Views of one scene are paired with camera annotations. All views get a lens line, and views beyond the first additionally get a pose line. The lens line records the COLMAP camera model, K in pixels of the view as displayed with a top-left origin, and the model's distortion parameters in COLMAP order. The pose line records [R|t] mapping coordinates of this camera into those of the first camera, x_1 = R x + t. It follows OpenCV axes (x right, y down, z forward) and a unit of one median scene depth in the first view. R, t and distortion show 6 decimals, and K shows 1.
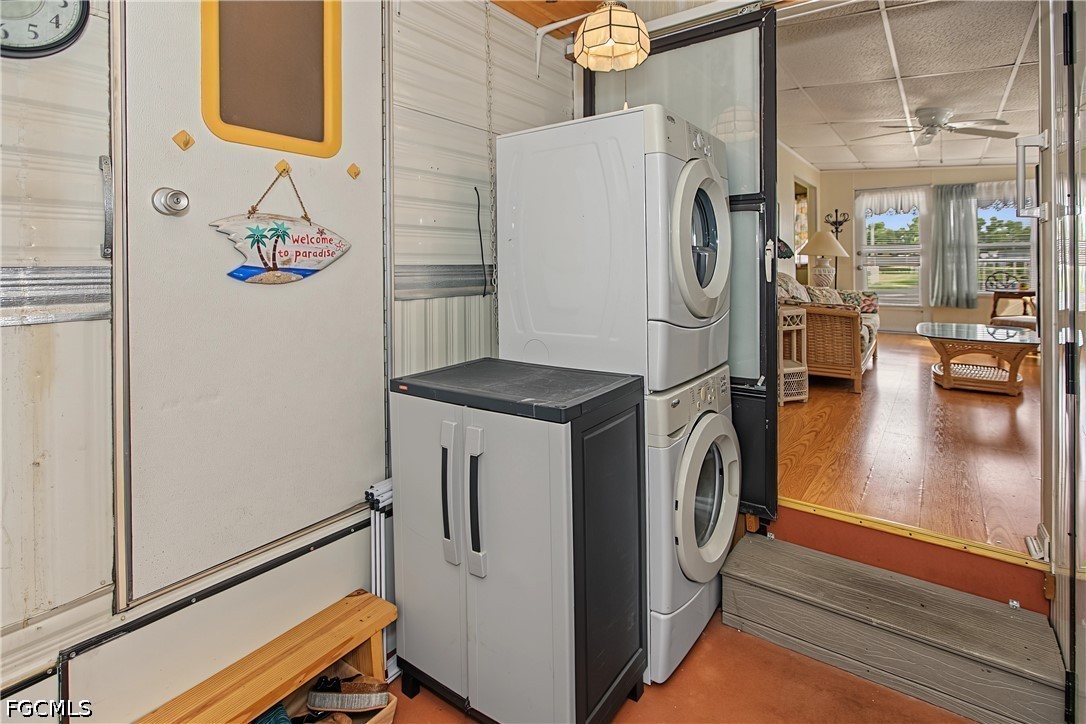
lens RADIAL K [[534.4, 0, 546.9], [0, 534.4, 269.7], [0, 0, 1]] dist [0.000274, -0.000068]
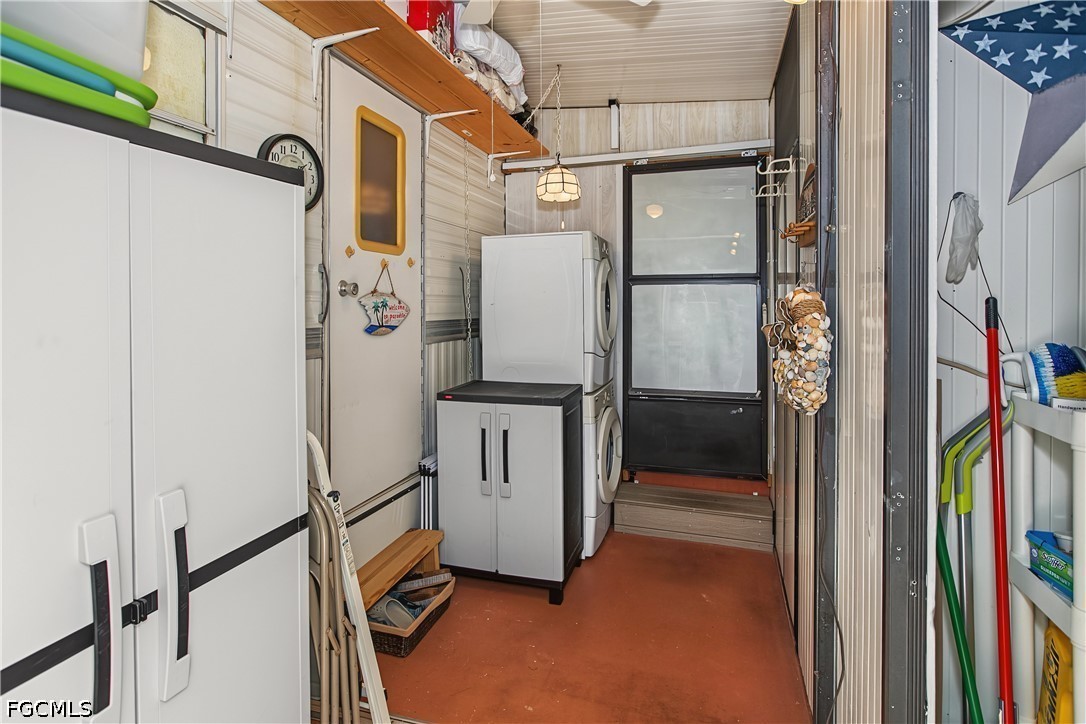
lens RADIAL K [[535.9, 0, 537.7], [0, 535.9, 304.5], [0, 0, 1]] dist [-0.000208, 0.001259]
pose [[0.951717, 0.006254, 0.306914, -0.533650], [-0.004857, 0.999974, -0.005317, -0.058730], [-0.306940, 0.003570, 0.951722, -0.678665]]
